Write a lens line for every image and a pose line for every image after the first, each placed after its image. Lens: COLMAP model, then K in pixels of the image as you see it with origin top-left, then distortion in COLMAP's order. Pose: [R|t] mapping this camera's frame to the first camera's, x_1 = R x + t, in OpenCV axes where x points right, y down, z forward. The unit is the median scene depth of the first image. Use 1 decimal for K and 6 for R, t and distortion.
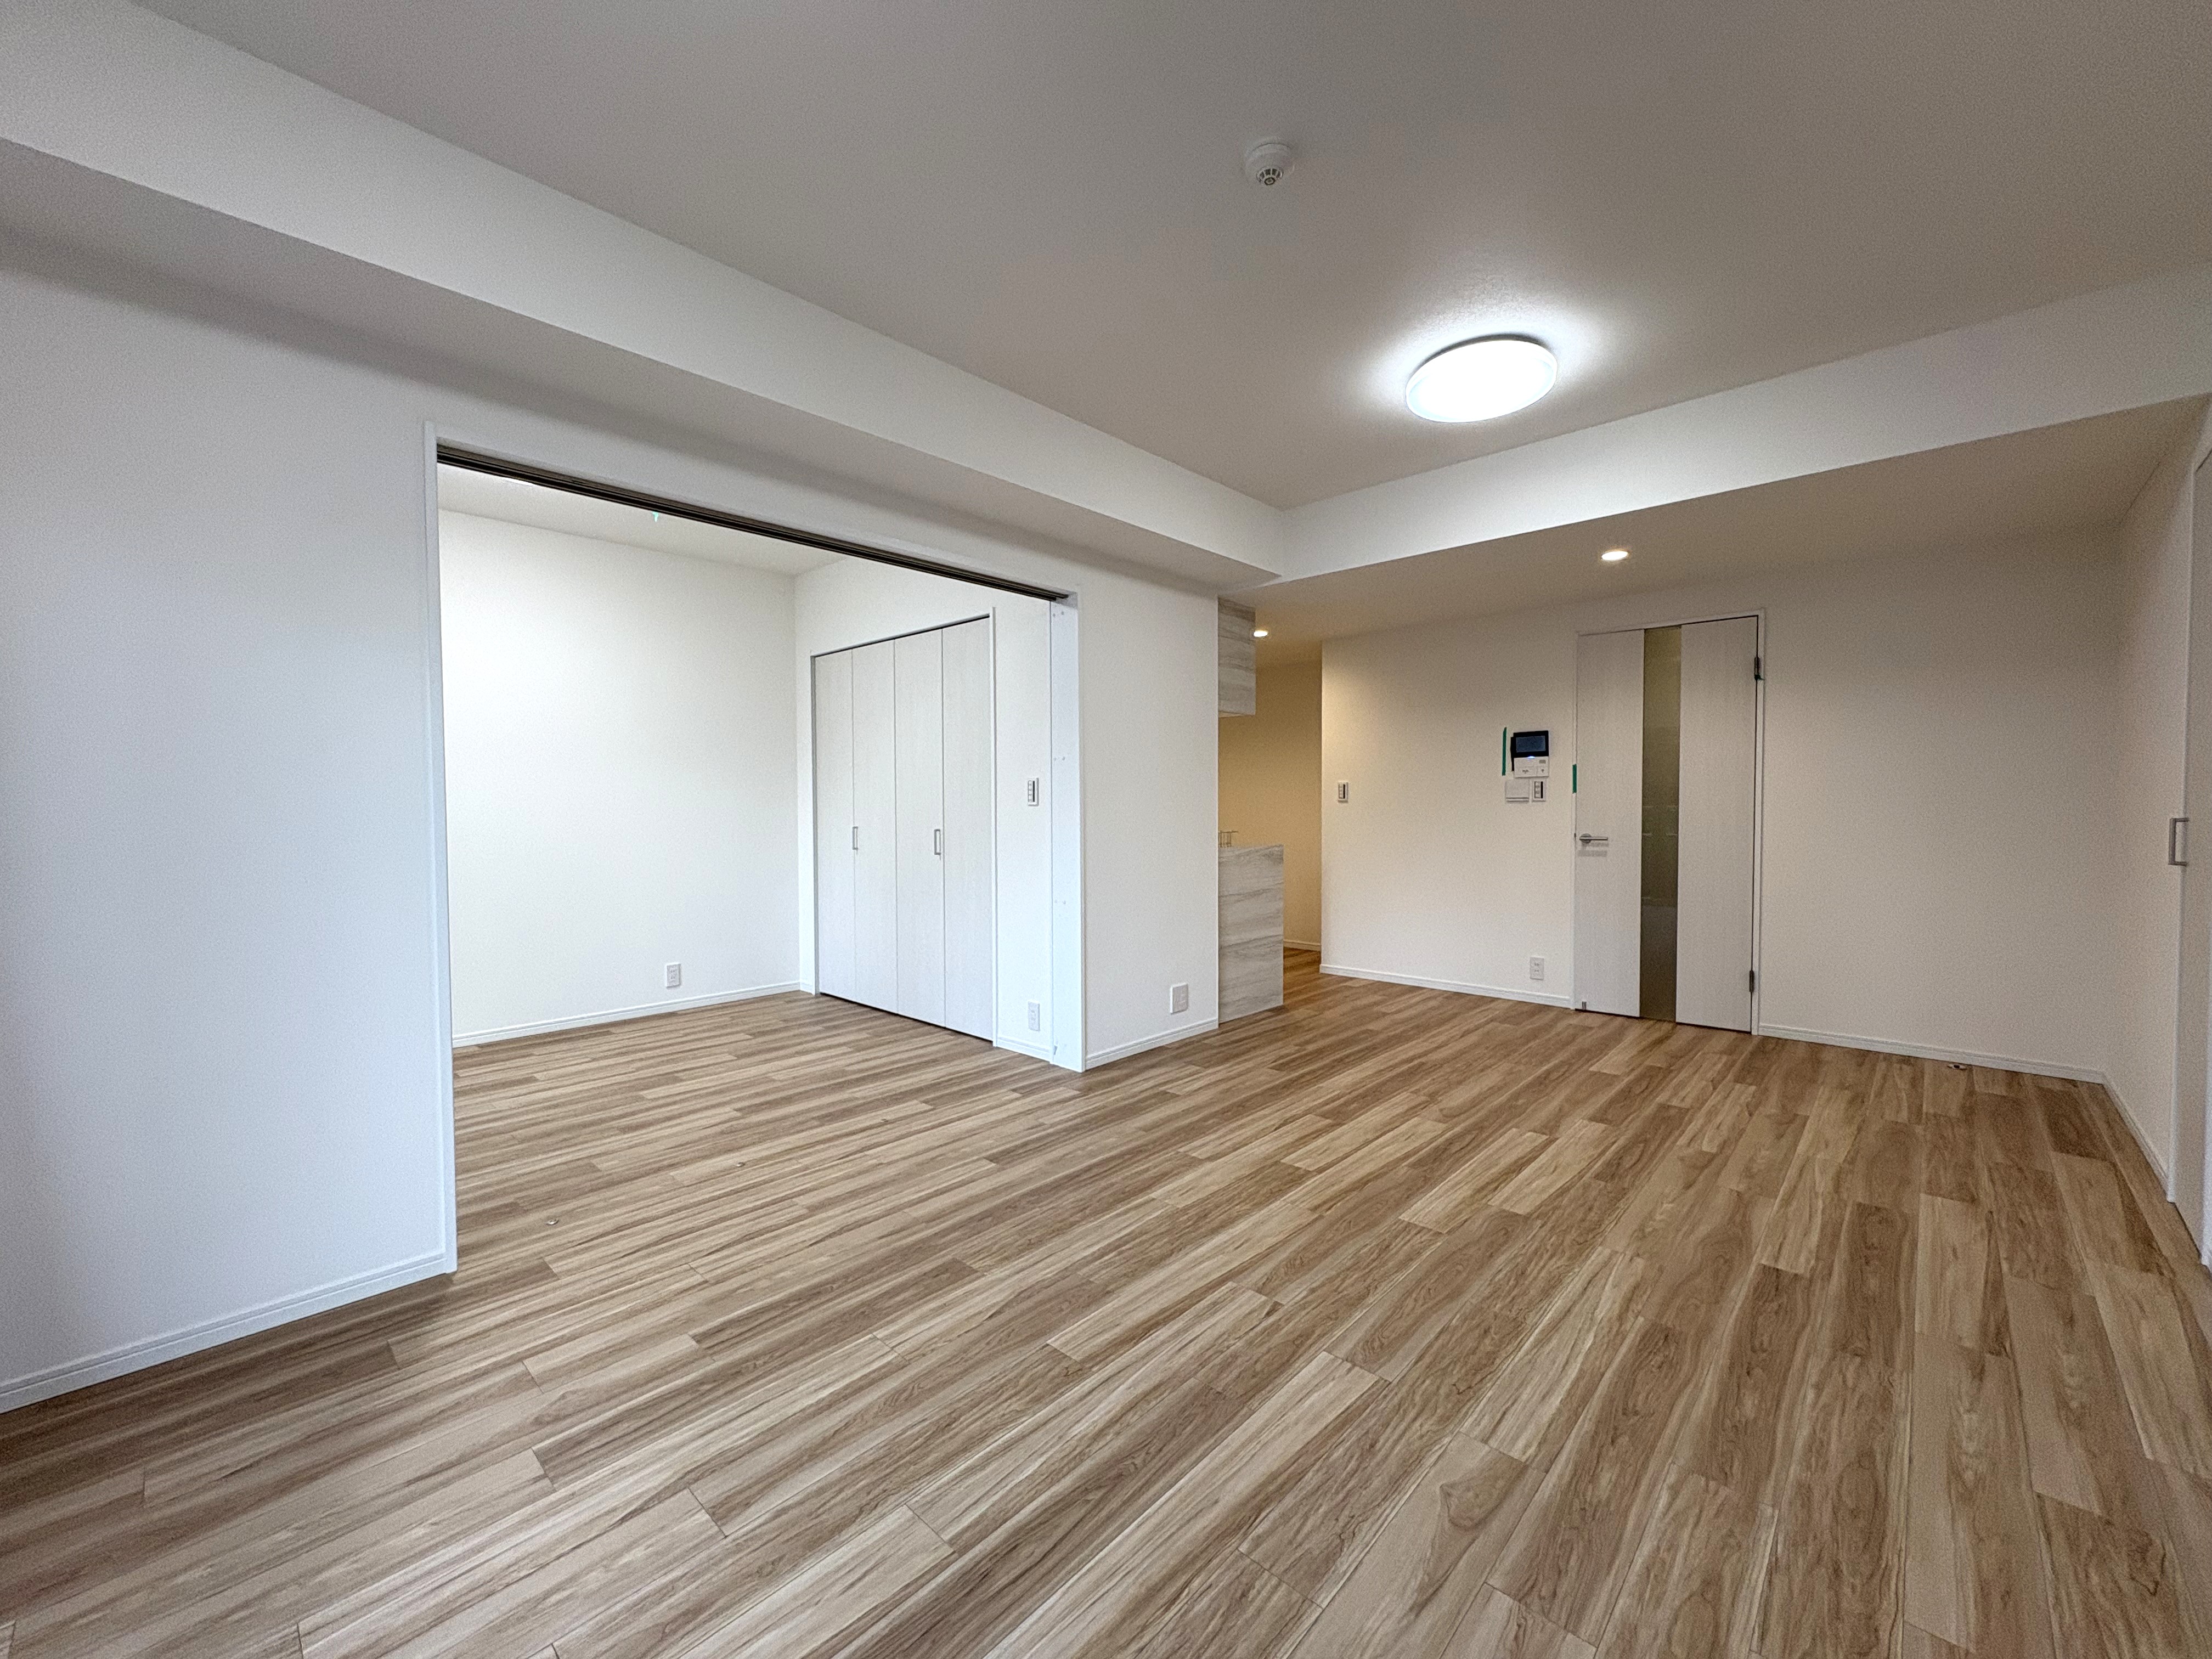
lens RADIAL K [[879.4, 0, 1107.6], [0, 879.4, 818.6], [0, 0, 1]] dist [-0.001627, -0.000173]
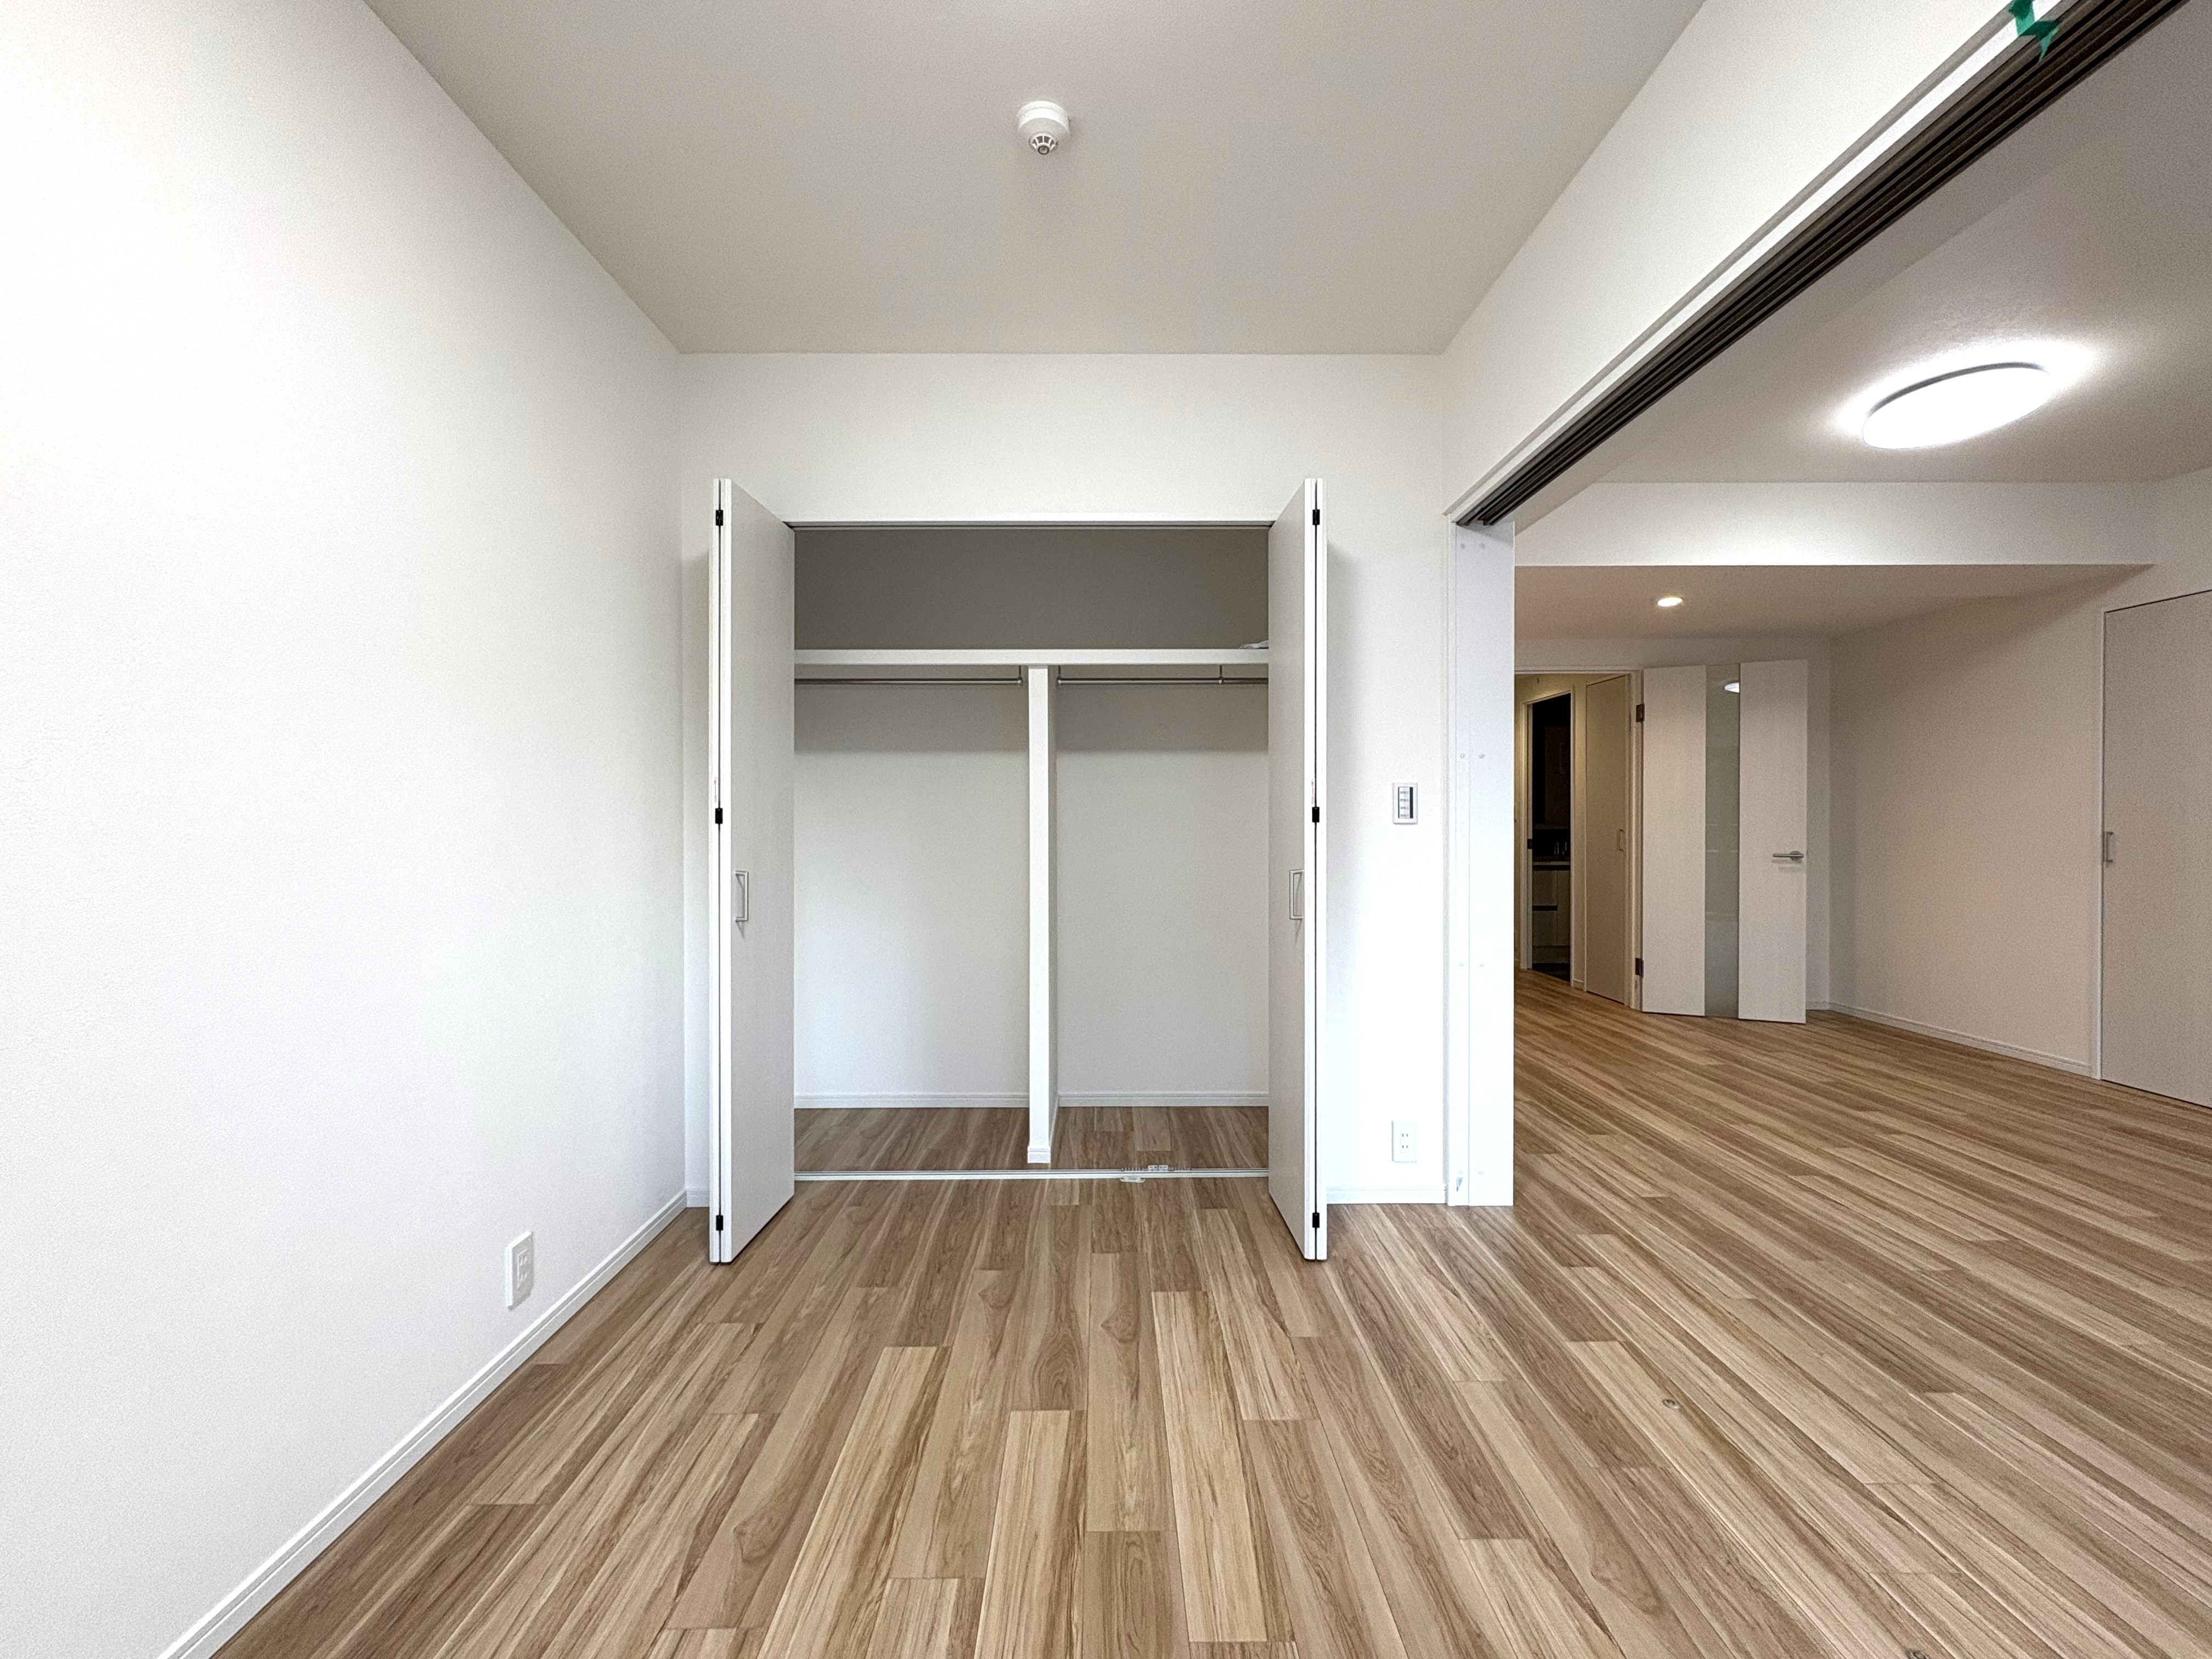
lens RADIAL K [[879.4, 0, 1109.3], [0, 879.4, 822.1], [0, 0, 1]] dist [-0.001627, -0.000173]
pose [[0.725031, 0.001447, 0.688715, -0.929582], [0.008327, 0.999906, -0.010867, -0.013749], [-0.688666, 0.013614, 0.724951, 0.888412]]
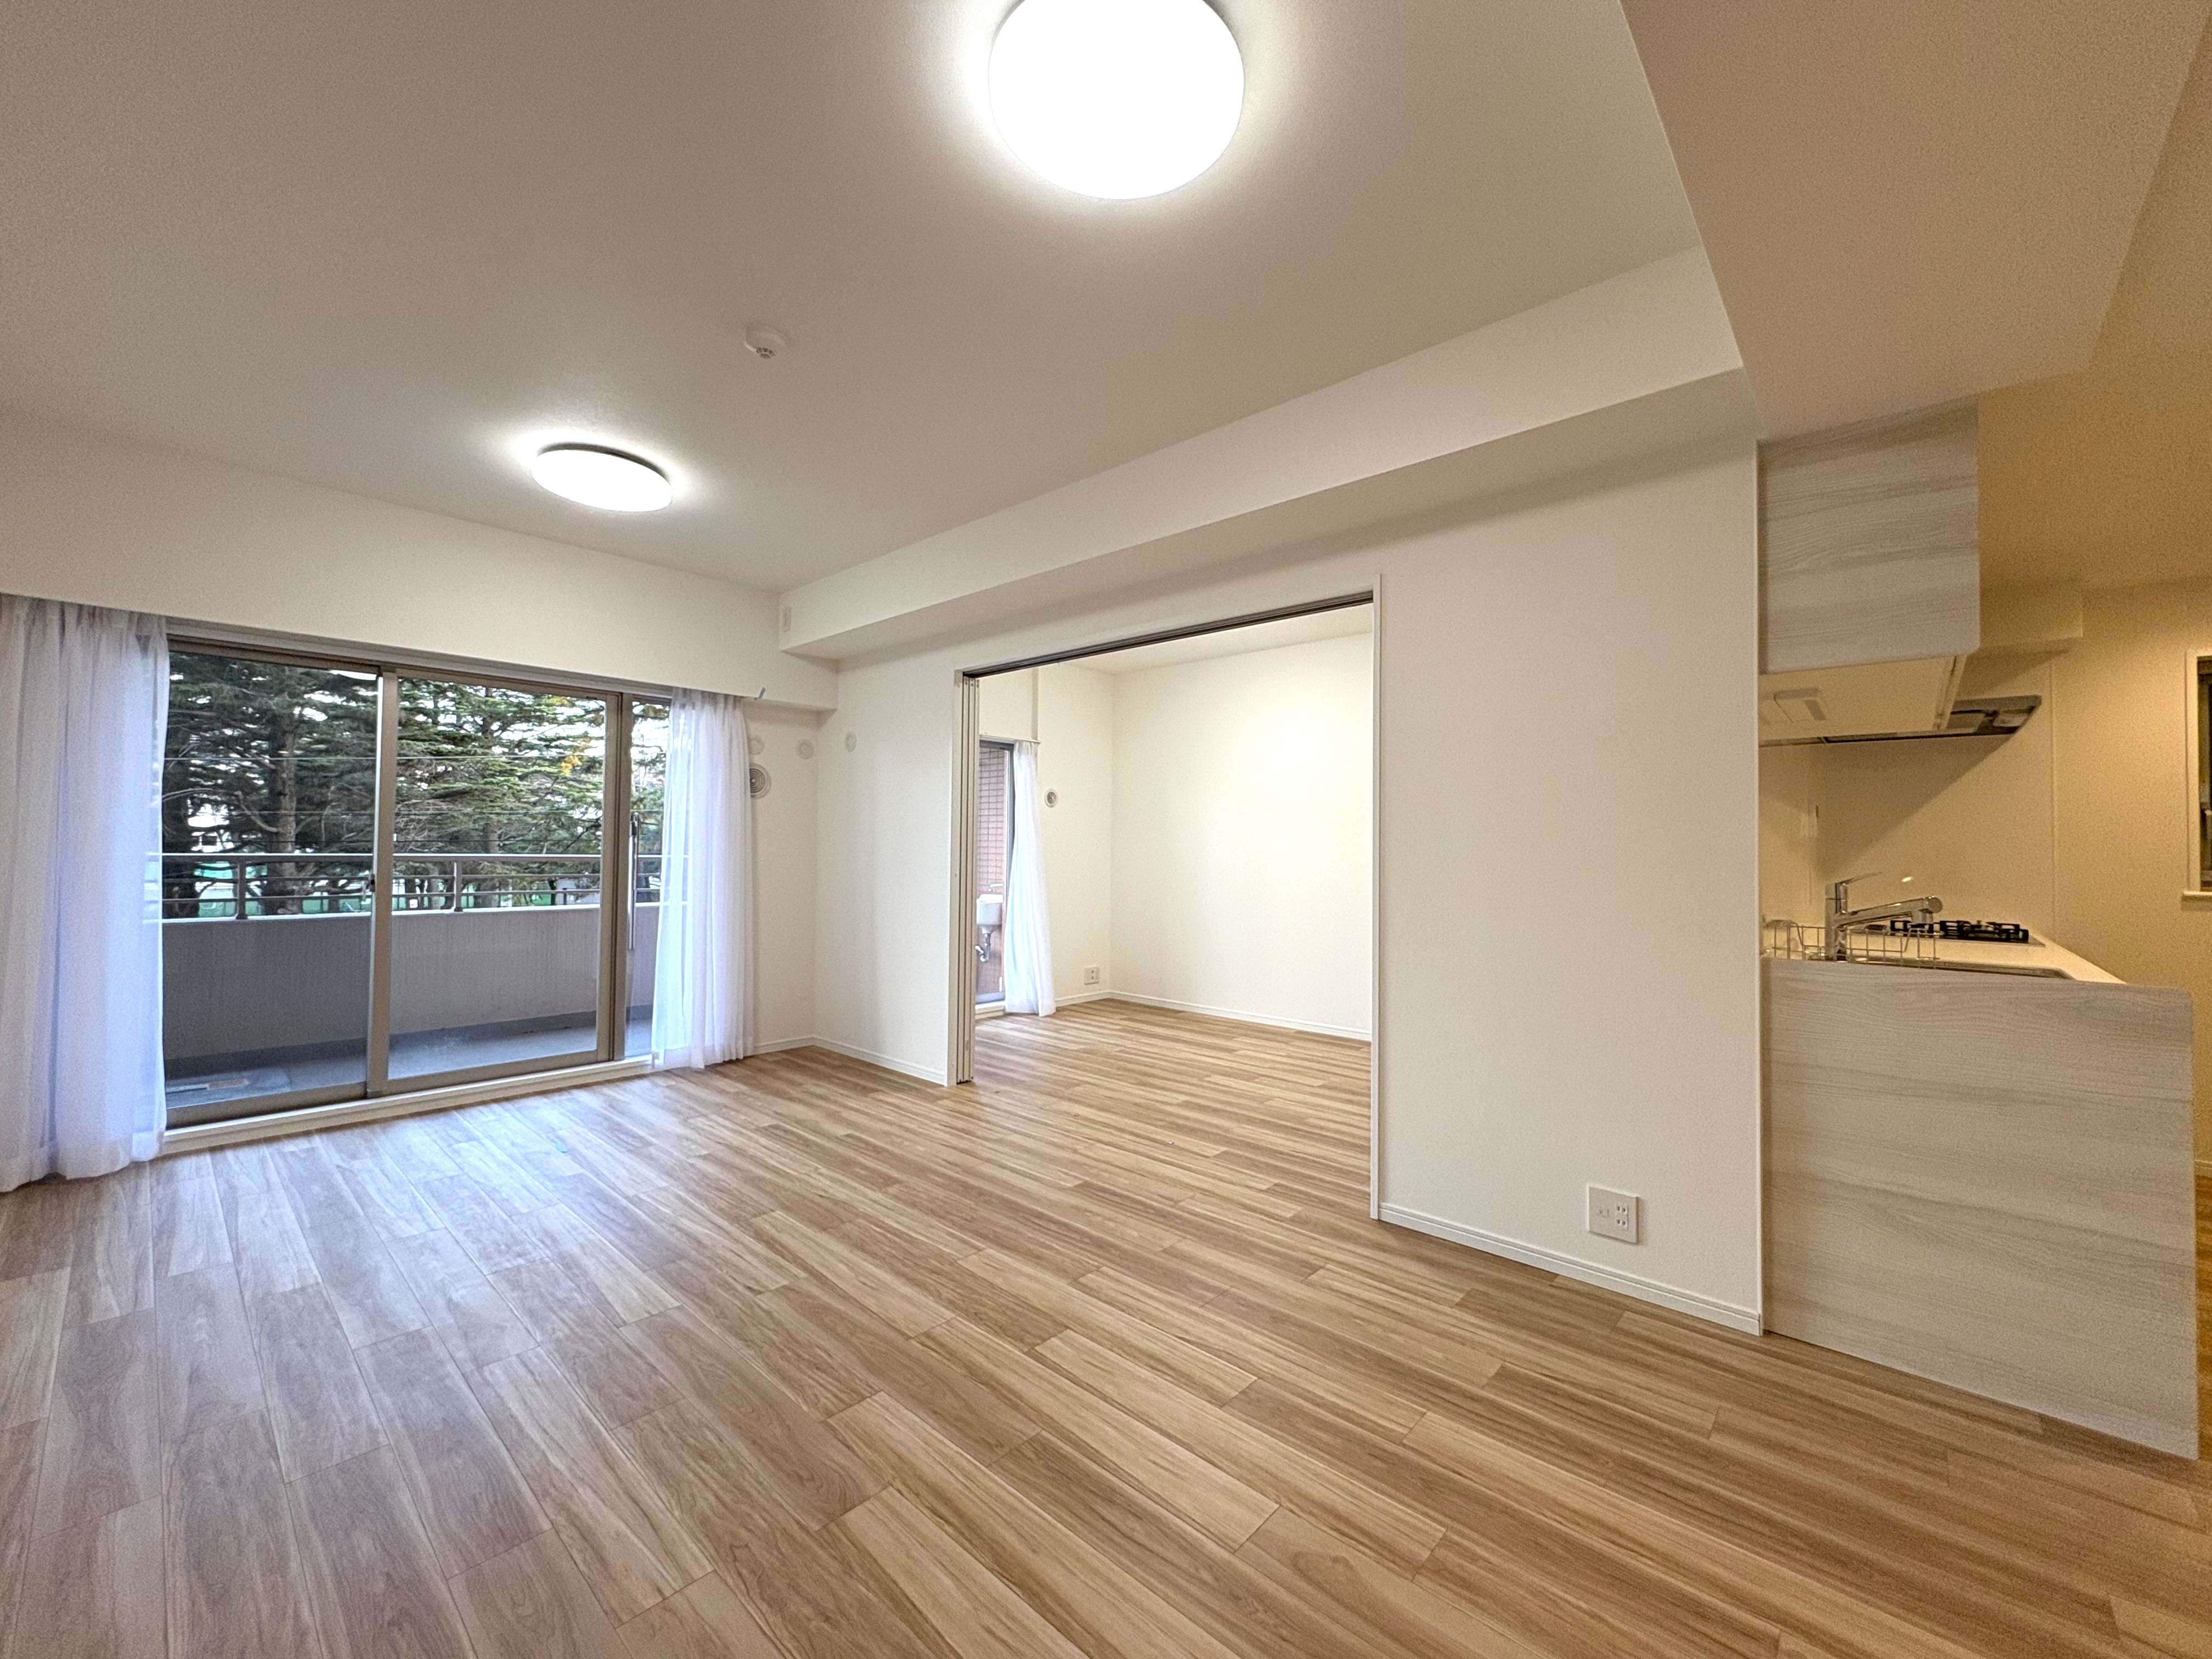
lens RADIAL K [[879.4, 0, 1106.5], [0, 879.4, 839.9], [0, 0, 1]] dist [-0.001627, -0.000173]
pose [[0.016070, -0.006211, -0.999852, 0.895166], [-0.027817, 0.999591, -0.006656, -0.027355], [0.999484, 0.027920, 0.015891, 0.941597]]
